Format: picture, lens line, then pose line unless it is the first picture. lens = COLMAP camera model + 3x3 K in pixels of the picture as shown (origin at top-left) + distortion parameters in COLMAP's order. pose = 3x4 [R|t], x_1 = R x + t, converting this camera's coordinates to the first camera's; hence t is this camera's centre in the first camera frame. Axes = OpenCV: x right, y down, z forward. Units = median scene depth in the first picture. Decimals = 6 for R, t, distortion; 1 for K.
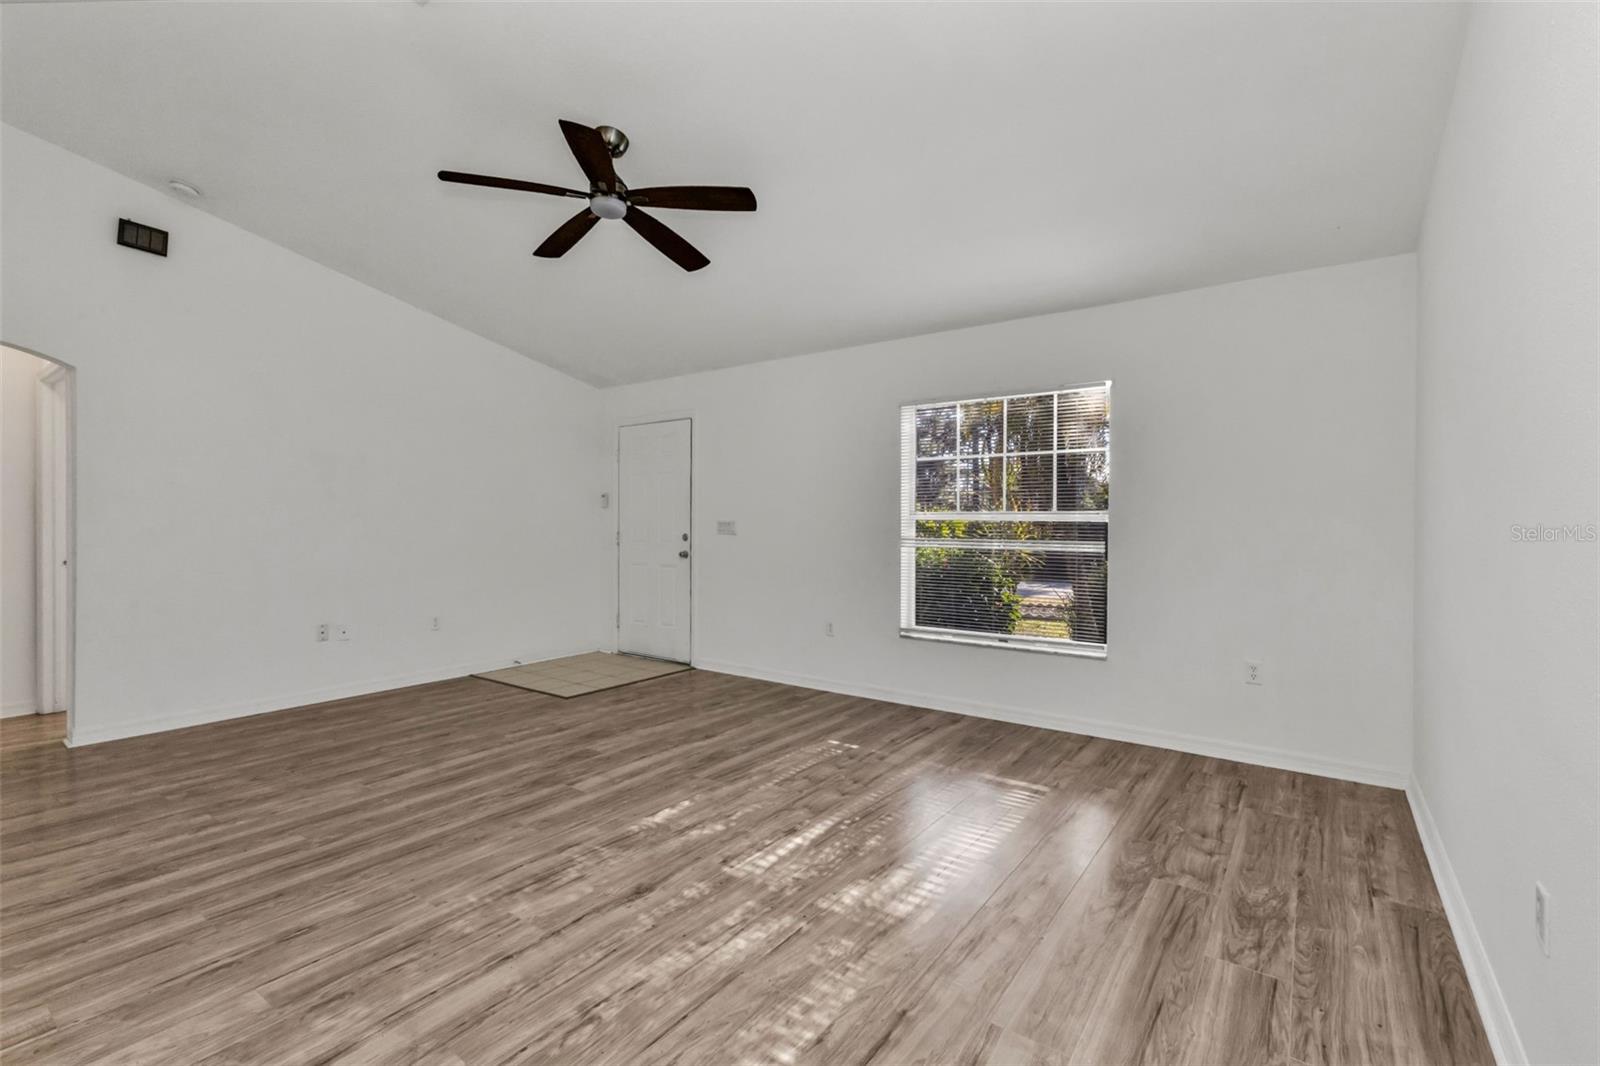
lens RADIAL K [[712.8, 0, 805.4], [0, 712.8, 535.8], [0, 0, 1]] dist [0.012348, -0.001700]
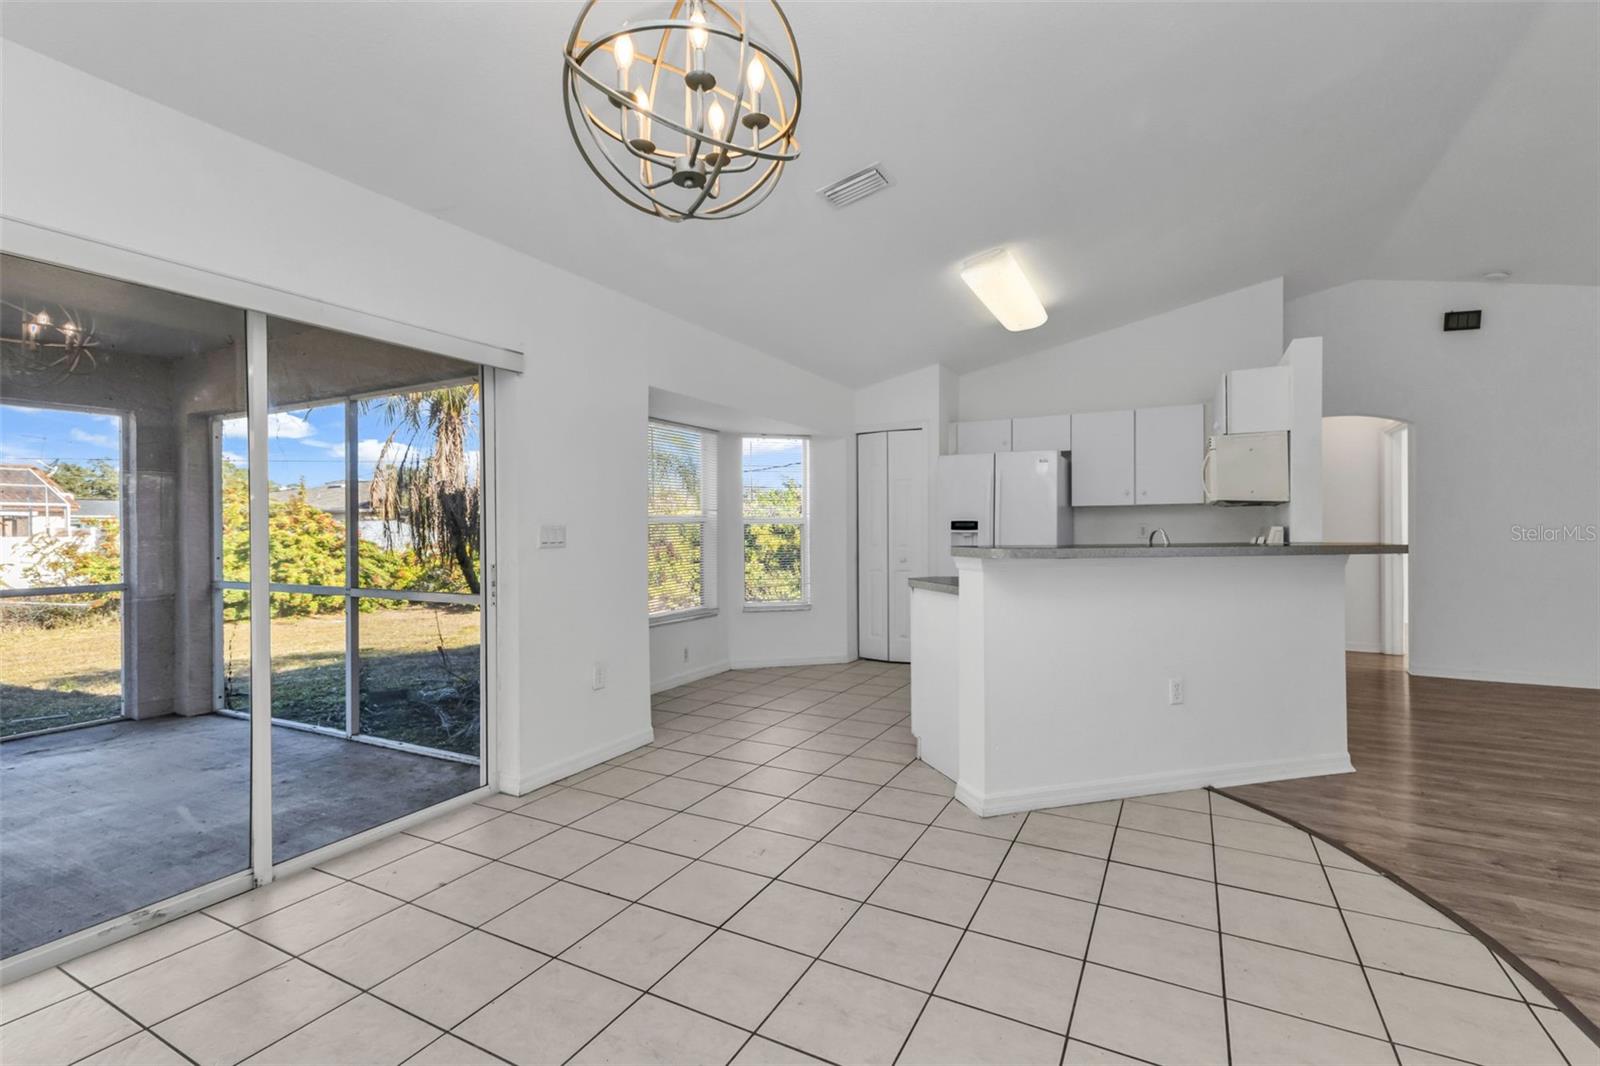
lens RADIAL K [[712.8, 0, 814.5], [0, 712.8, 523.9], [0, 0, 1]] dist [0.012348, -0.001700]
pose [[0.149508, -0.007593, -0.988731, 0.323123], [-0.013439, 0.999863, -0.009710, 0.011136], [0.988669, 0.014740, 0.149385, -0.535021]]
